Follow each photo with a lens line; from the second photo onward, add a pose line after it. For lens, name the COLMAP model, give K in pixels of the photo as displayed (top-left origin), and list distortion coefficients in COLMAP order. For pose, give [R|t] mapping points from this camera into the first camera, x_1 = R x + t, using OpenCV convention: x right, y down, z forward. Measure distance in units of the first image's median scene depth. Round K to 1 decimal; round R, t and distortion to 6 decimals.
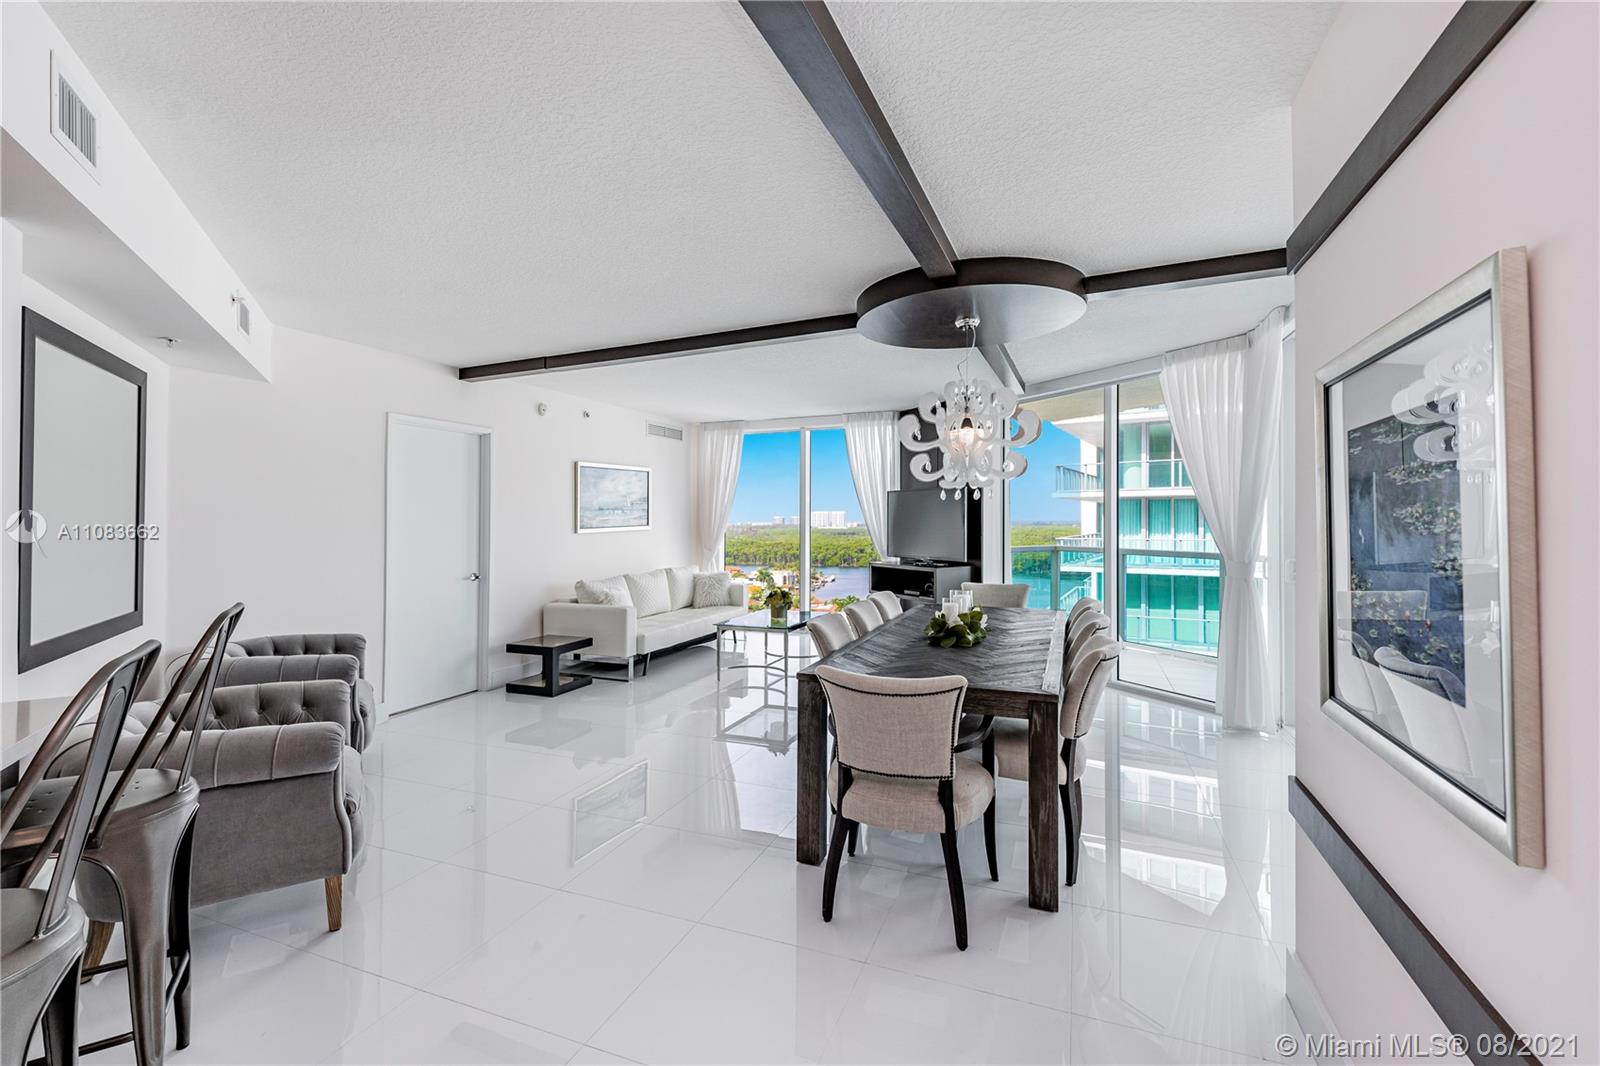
lens RADIAL K [[698.7, 0, 802.6], [0, 698.7, 524.7], [0, 0, 1]] dist [0.017628, -0.006481]
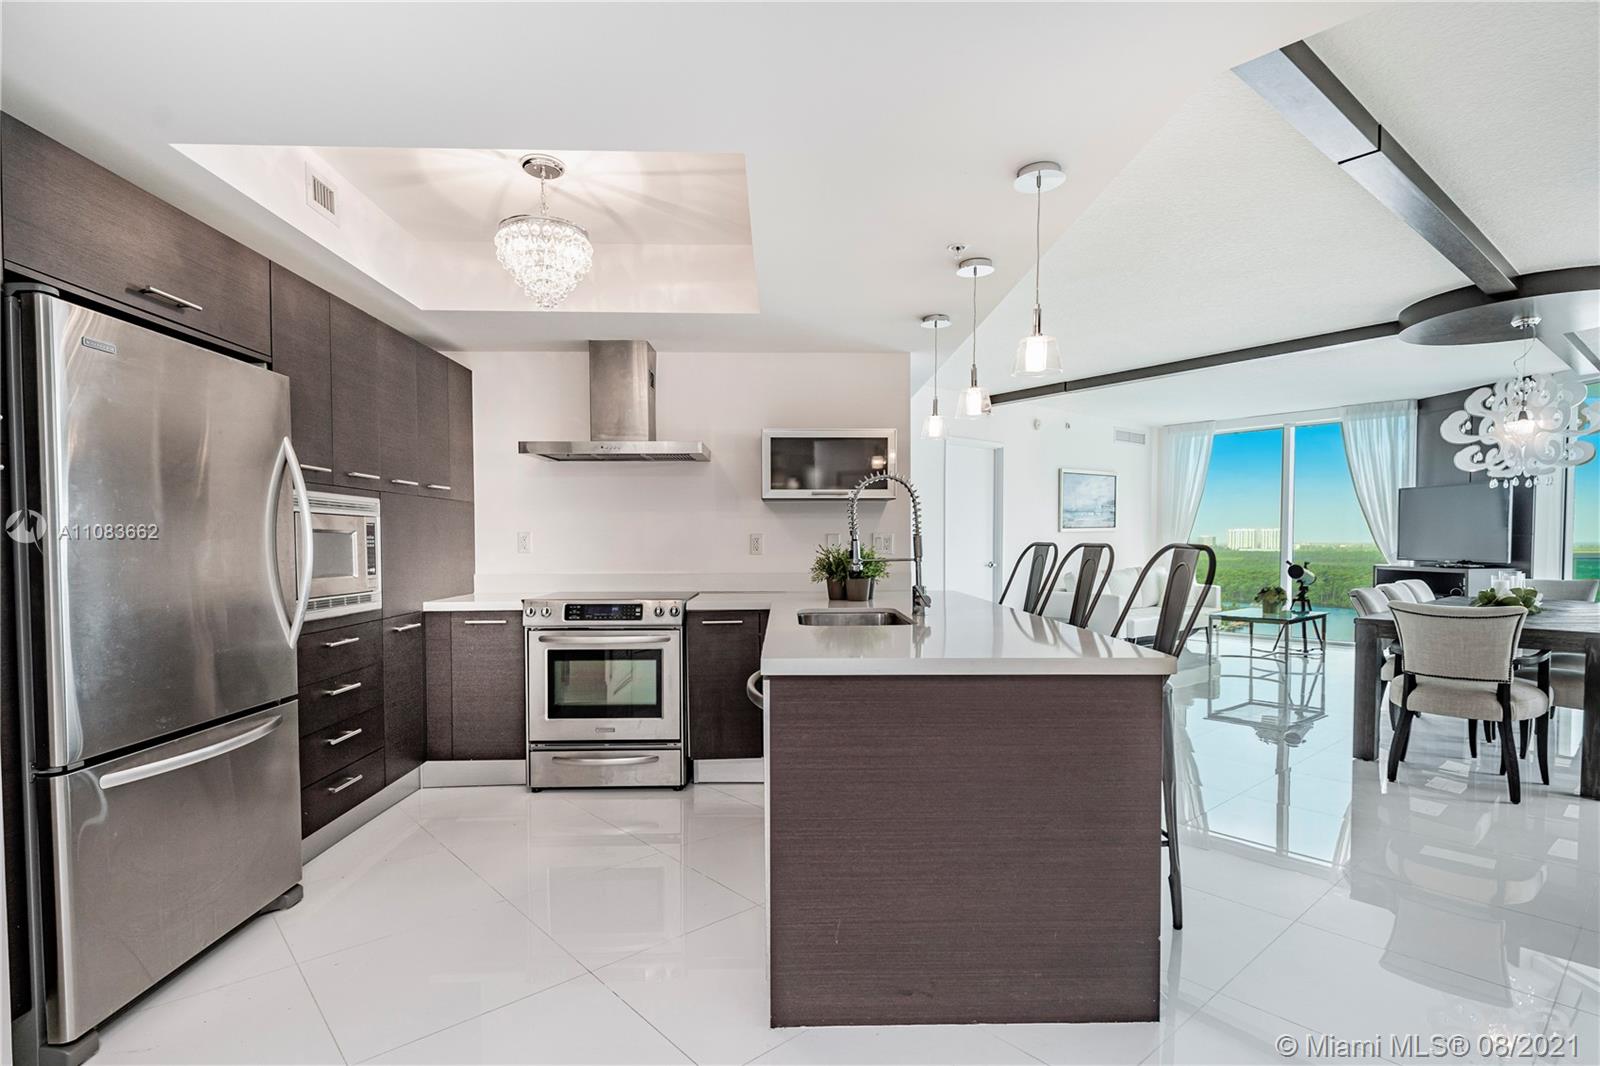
lens RADIAL K [[809.1, 0, 756.1], [0, 809.1, 565.6], [0, 0, 1]] dist [-0.008566, -0.006438]
pose [[0.871084, 0.018533, -0.490784, -0.114806], [-0.006386, 0.999631, 0.026412, 0.036979], [0.491092, -0.019873, 0.870881, -0.400913]]
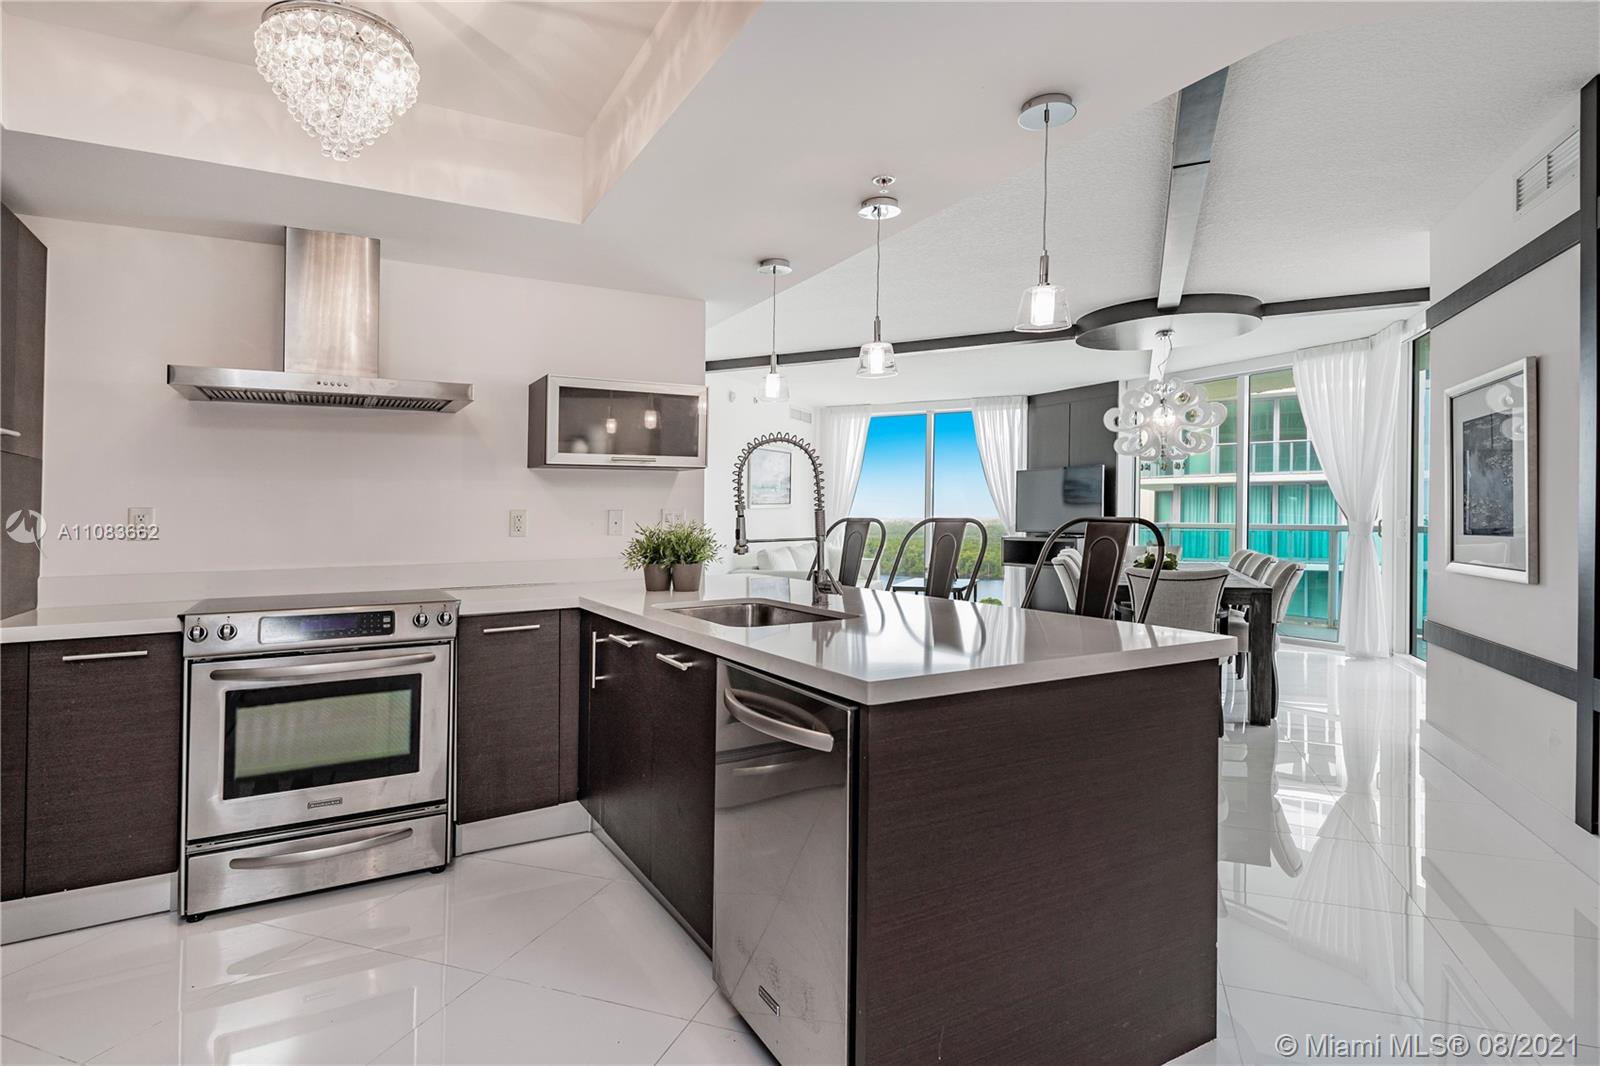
lens RADIAL K [[858.0, 0, 777.7], [0, 858.0, 504.4], [0, 0, 1]] dist [0.004511, -0.008773]
pose [[0.999989, -0.003635, 0.002868, -0.299894], [0.003699, 0.999740, -0.022496, 0.037646], [-0.002786, 0.022507, 0.999743, -0.362178]]
